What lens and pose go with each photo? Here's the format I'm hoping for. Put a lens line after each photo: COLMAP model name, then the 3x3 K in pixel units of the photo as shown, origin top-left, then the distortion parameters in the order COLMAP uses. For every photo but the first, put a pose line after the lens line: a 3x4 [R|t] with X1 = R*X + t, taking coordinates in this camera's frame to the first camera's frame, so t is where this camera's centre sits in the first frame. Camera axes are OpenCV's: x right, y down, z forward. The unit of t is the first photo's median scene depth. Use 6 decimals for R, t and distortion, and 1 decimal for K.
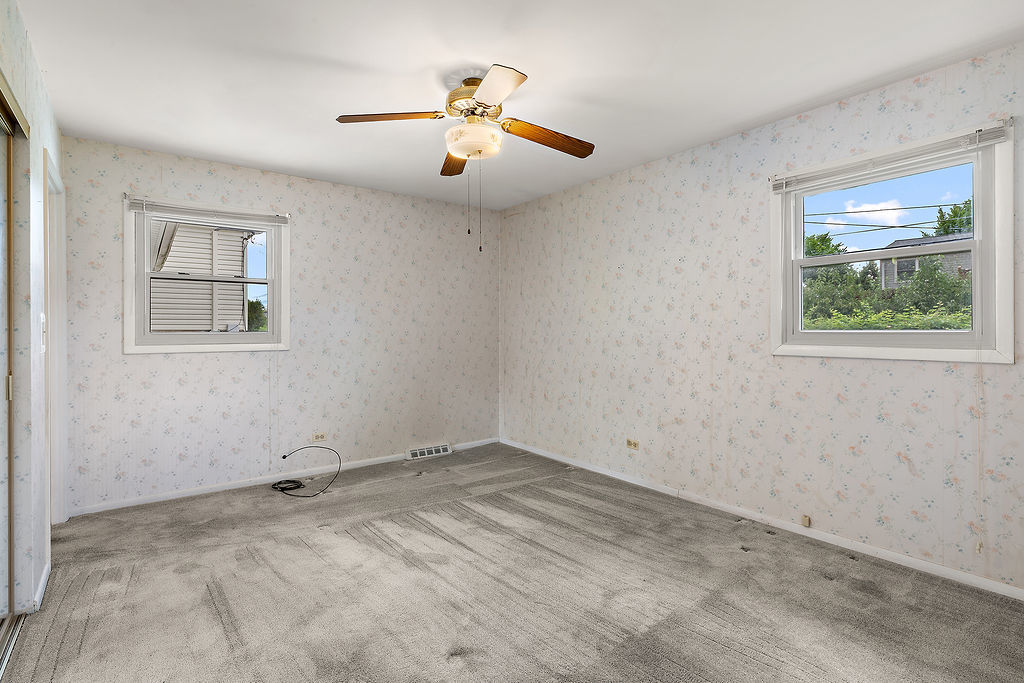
lens RADIAL K [[496.4, 0, 512.9], [0, 496.4, 334.6], [0, 0, 1]] dist [-0.001948, 0.000814]
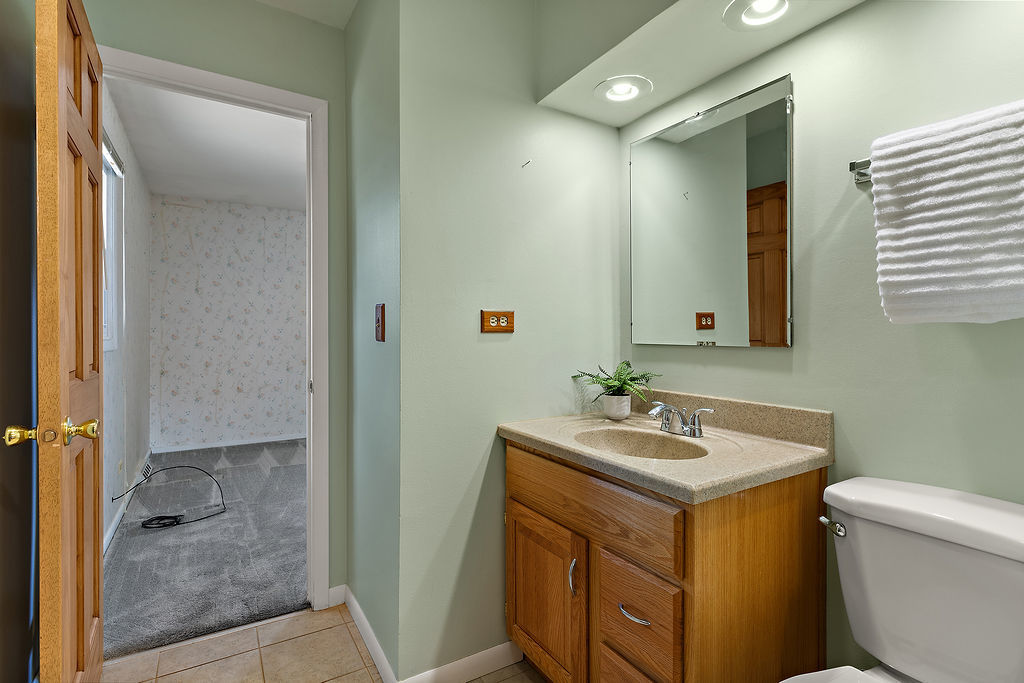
lens RADIAL K [[496.4, 0, 512.5], [0, 496.4, 337.2], [0, 0, 1]] dist [-0.001948, 0.000814]
pose [[0.104947, -0.004337, 0.994468, -0.921875], [0.006627, 0.999971, 0.003662, 0.010939], [-0.994456, 0.006206, 0.104972, 0.290719]]
